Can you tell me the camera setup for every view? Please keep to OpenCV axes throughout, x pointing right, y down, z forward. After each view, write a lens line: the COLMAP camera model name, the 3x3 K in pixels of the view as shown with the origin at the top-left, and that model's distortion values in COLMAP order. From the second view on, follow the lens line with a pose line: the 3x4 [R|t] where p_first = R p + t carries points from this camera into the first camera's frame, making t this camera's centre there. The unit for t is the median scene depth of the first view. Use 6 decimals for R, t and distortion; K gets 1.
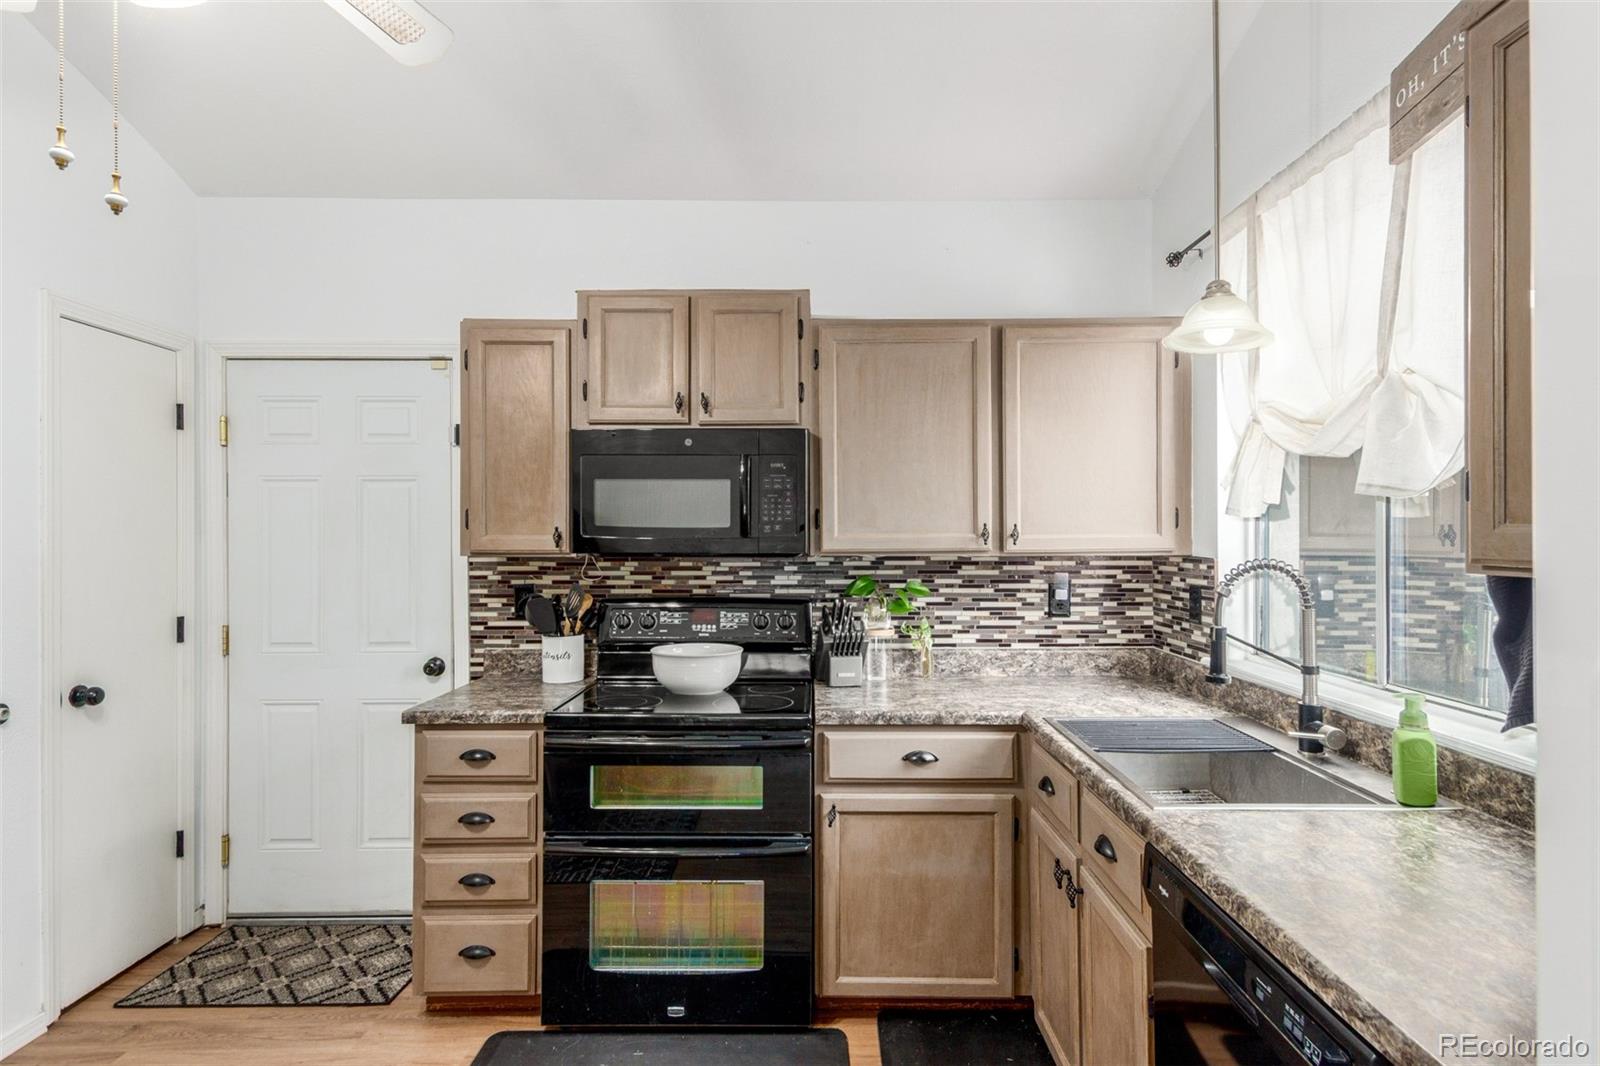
lens RADIAL K [[826.0, 0, 798.4], [0, 826.0, 543.2], [0, 0, 1]] dist [0.018144, -0.004732]
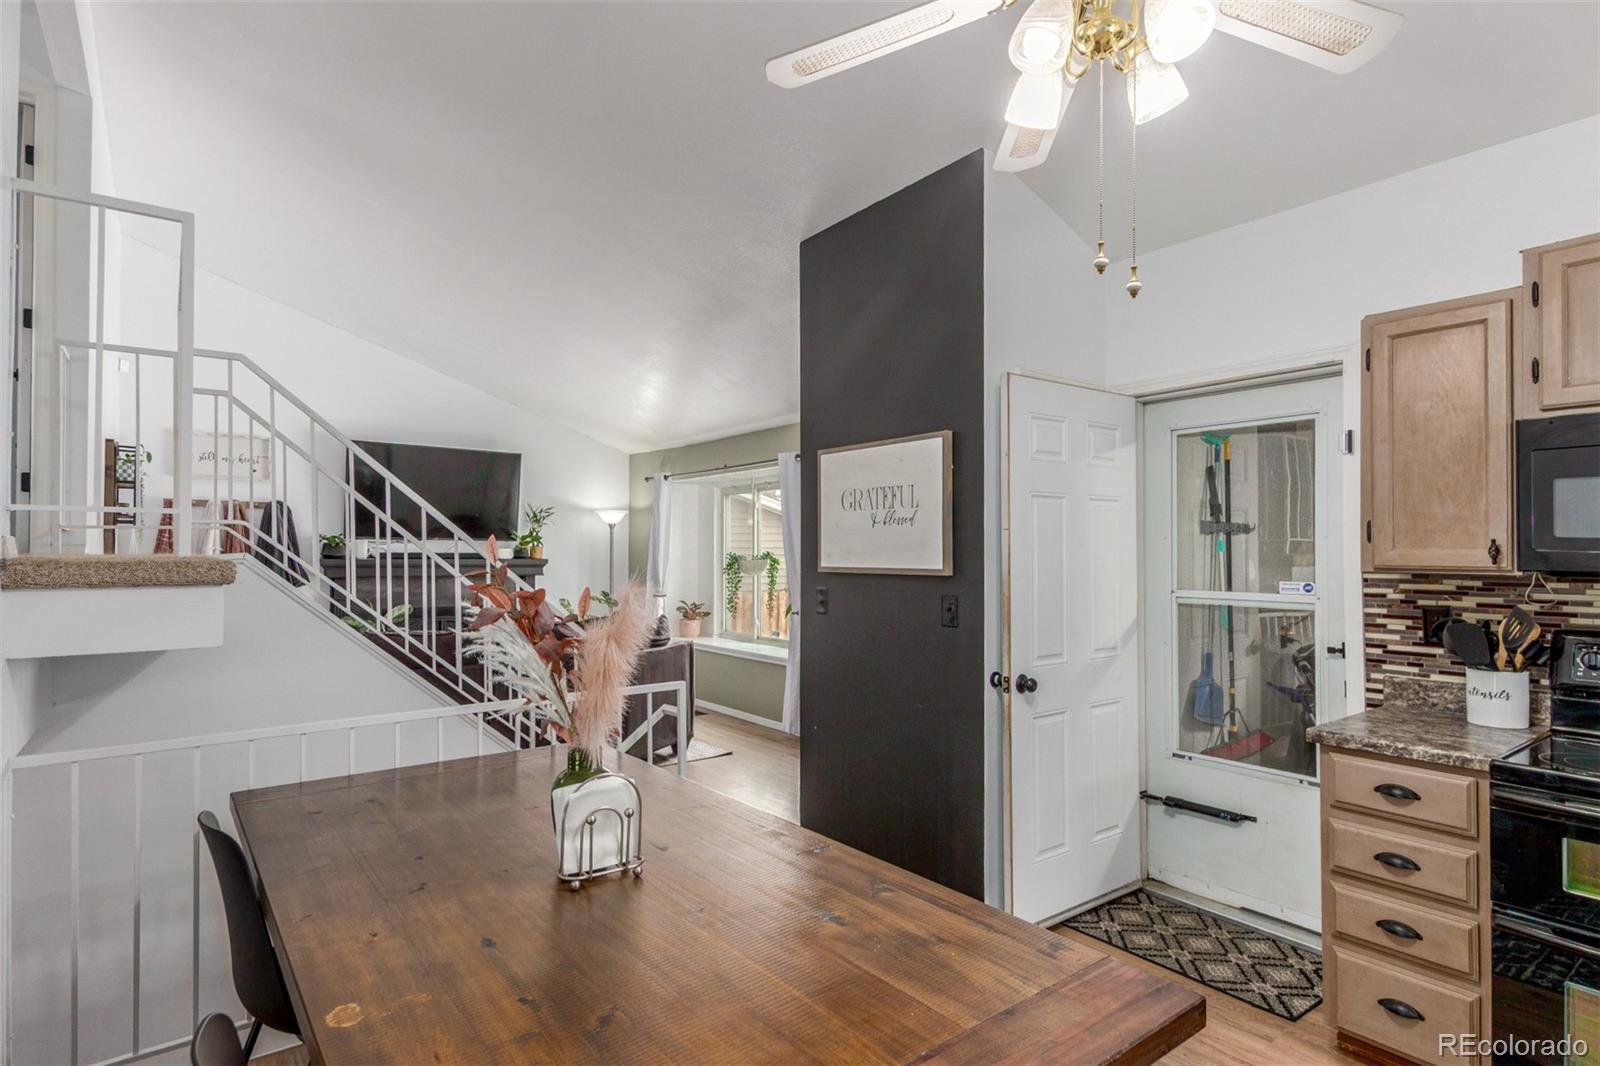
lens RADIAL K [[826.0, 0, 810.9], [0, 826.0, 546.8], [0, 0, 1]] dist [0.018144, -0.004732]
pose [[0.614646, -0.003718, -0.788795, -0.051074], [-0.005505, 0.999944, -0.009003, -0.000695], [0.788784, 0.009876, 0.614591, -0.062743]]
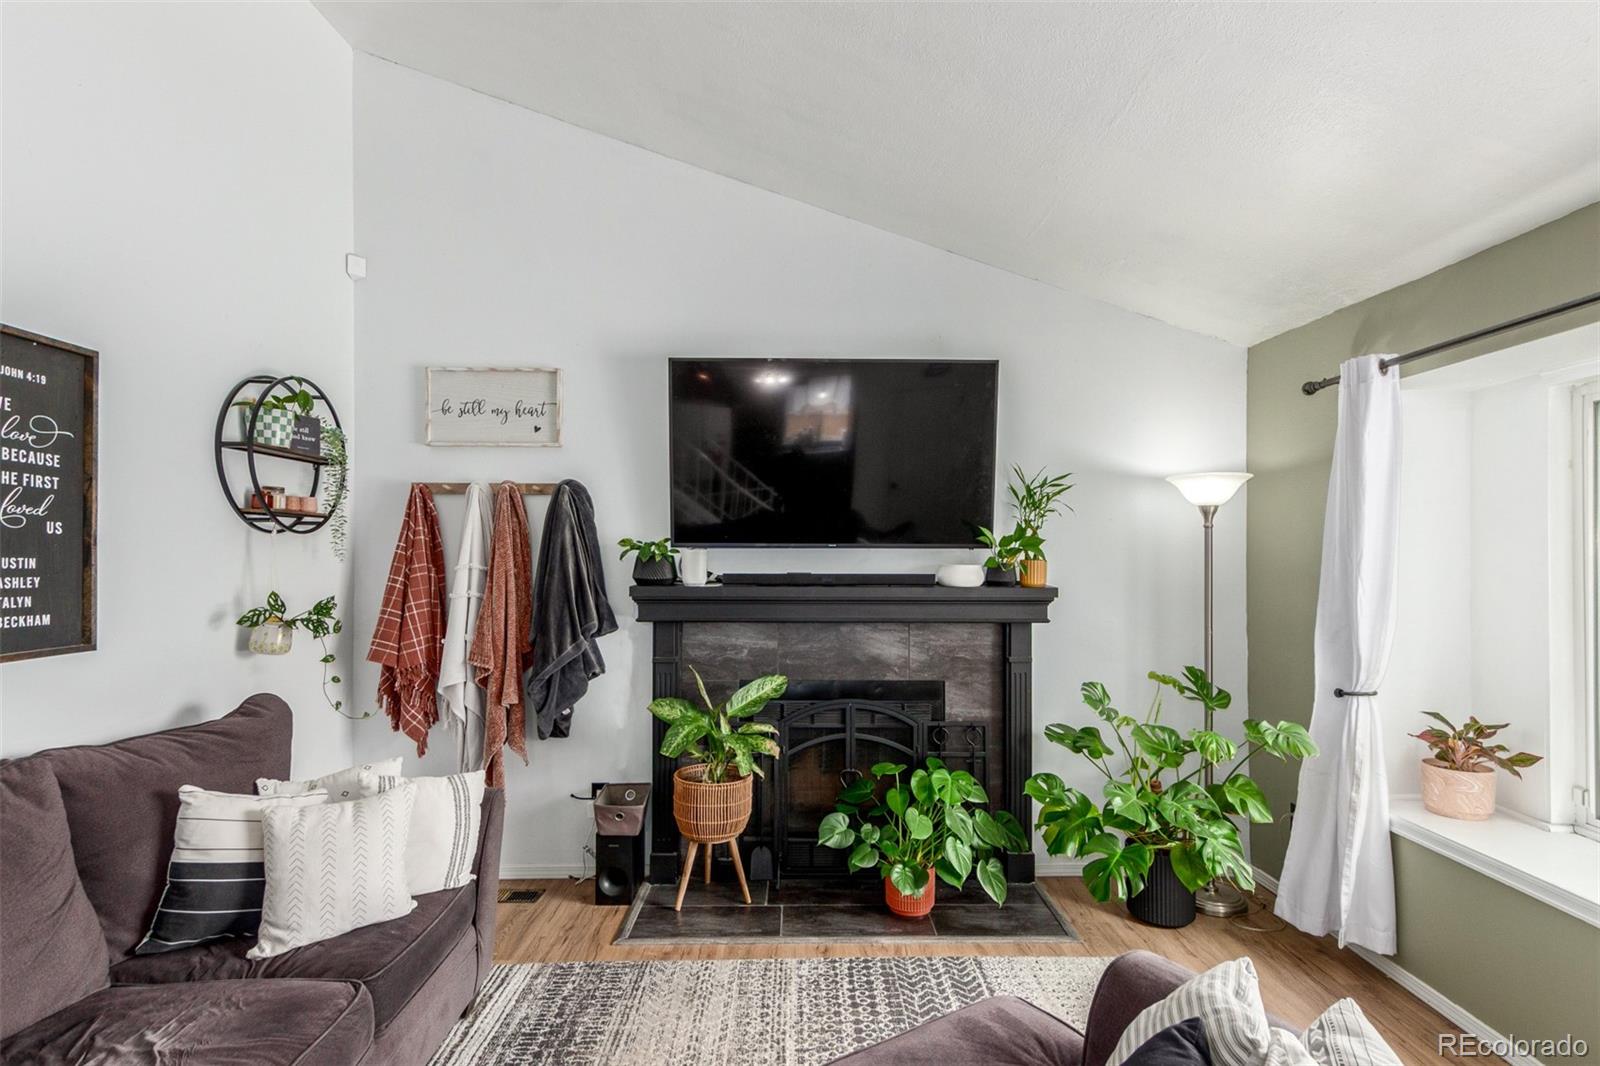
lens RADIAL K [[826.0, 0, 808.2], [0, 826.0, 544.7], [0, 0, 1]] dist [0.018144, -0.004732]
pose [[0.008862, -0.009658, -0.999914, -1.557002], [-0.003681, 0.999946, -0.009691, -0.032144], [0.999954, 0.003766, 0.008826, 0.567739]]
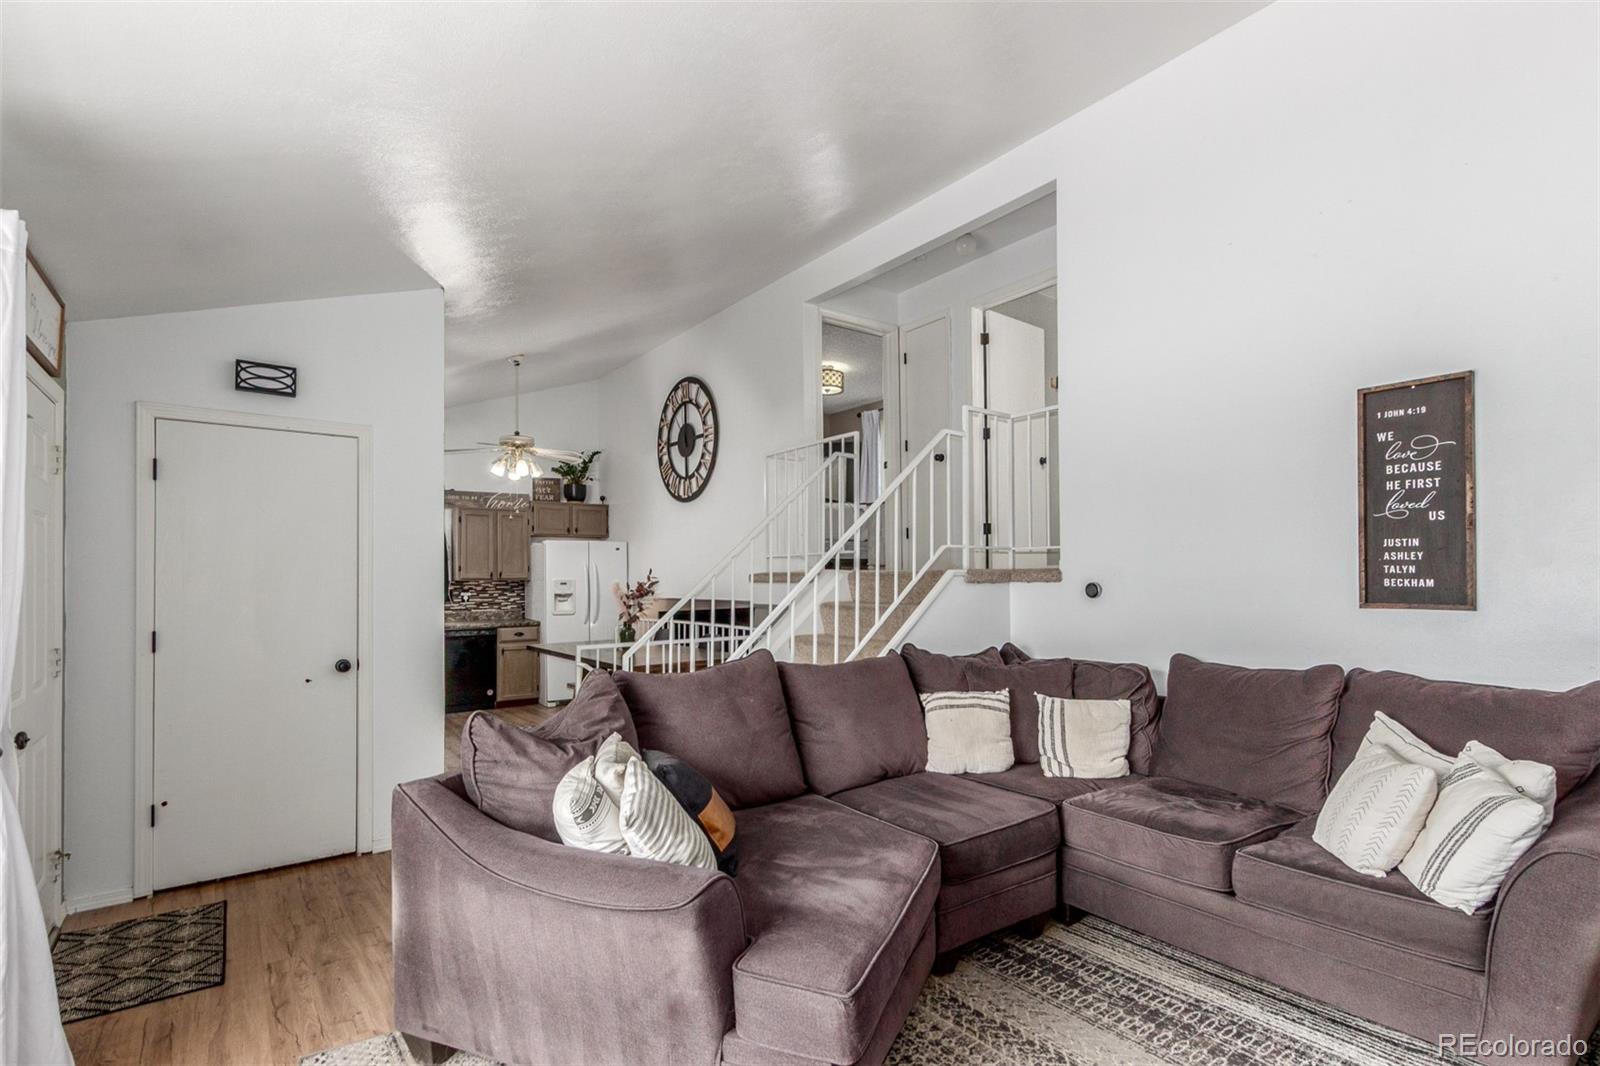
lens RADIAL K [[737.2, 0, 796.3], [0, 737.2, 572.3], [0, 0, 1]] dist [0.009668, -0.003741]
pose [[-0.607165, 0.012182, 0.794482, -2.617211], [0.010634, 0.999917, -0.007205, 0.017963], [-0.794504, 0.004074, -0.607245, 1.090180]]
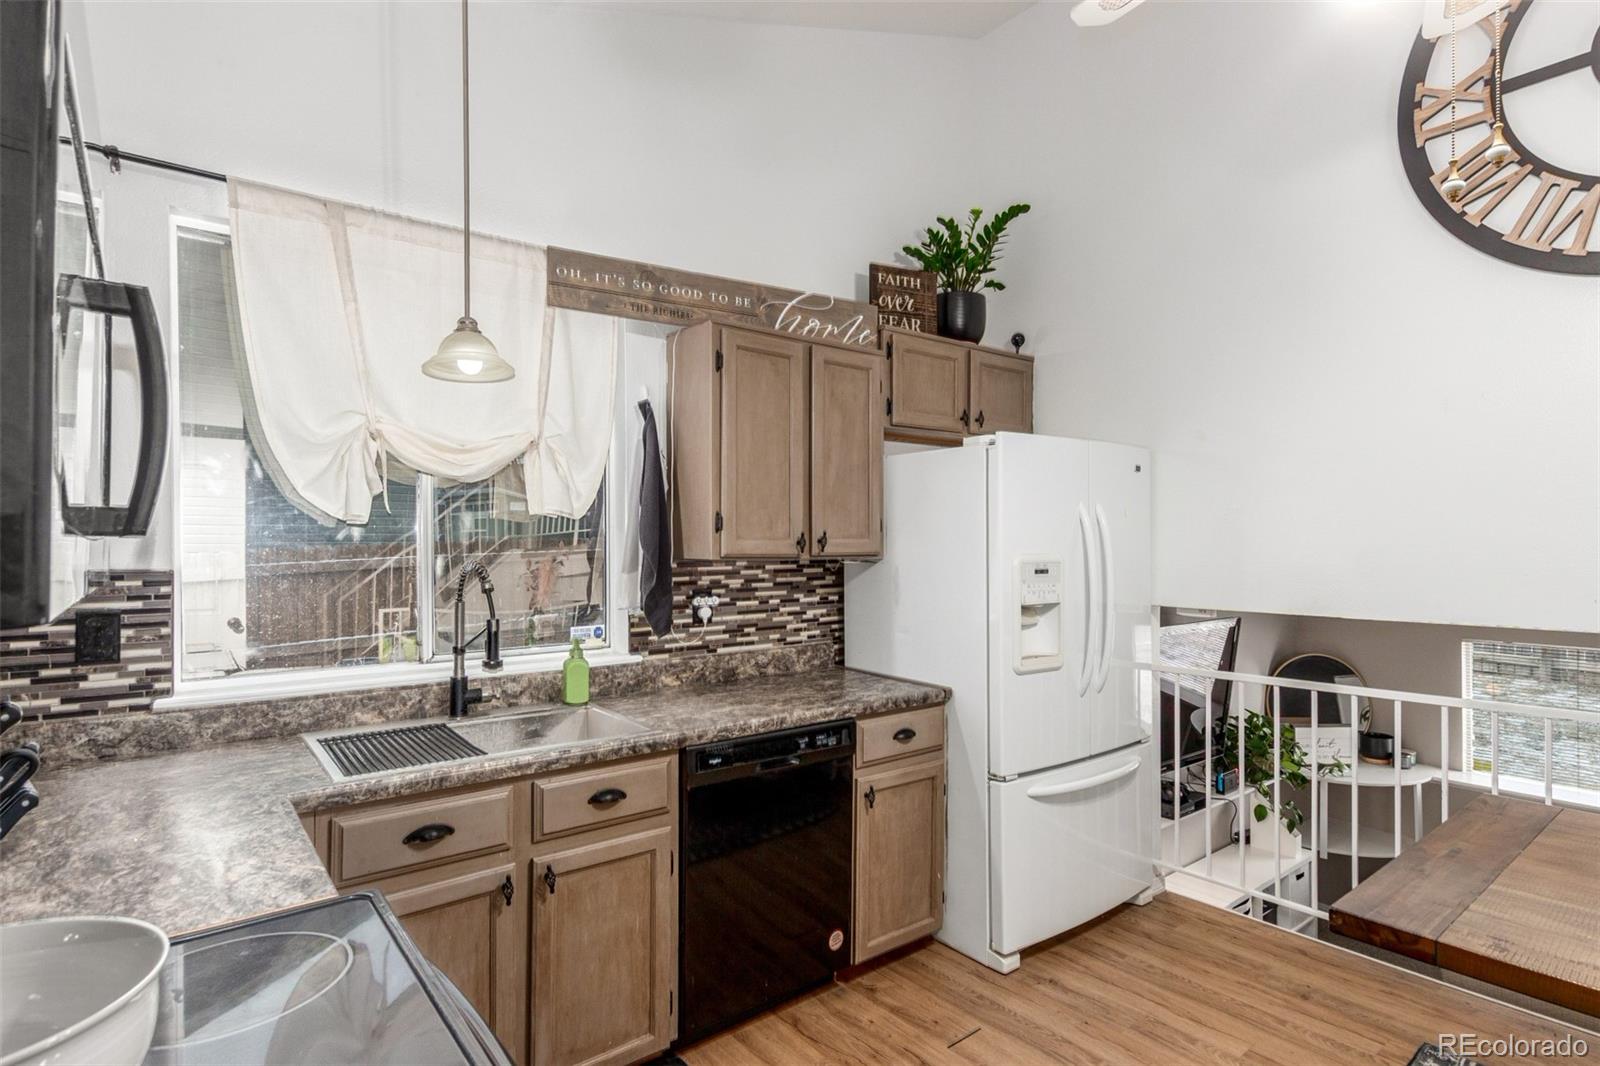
lens RADIAL K [[826.0, 0, 811.6], [0, 826.0, 546.4], [0, 0, 1]] dist [0.018144, -0.004732]
pose [[-0.632286, 0.004356, 0.774723, -0.460336], [0.008025, 0.999967, 0.000927, -0.001828], [-0.774694, 0.006803, -0.632300, 0.927099]]
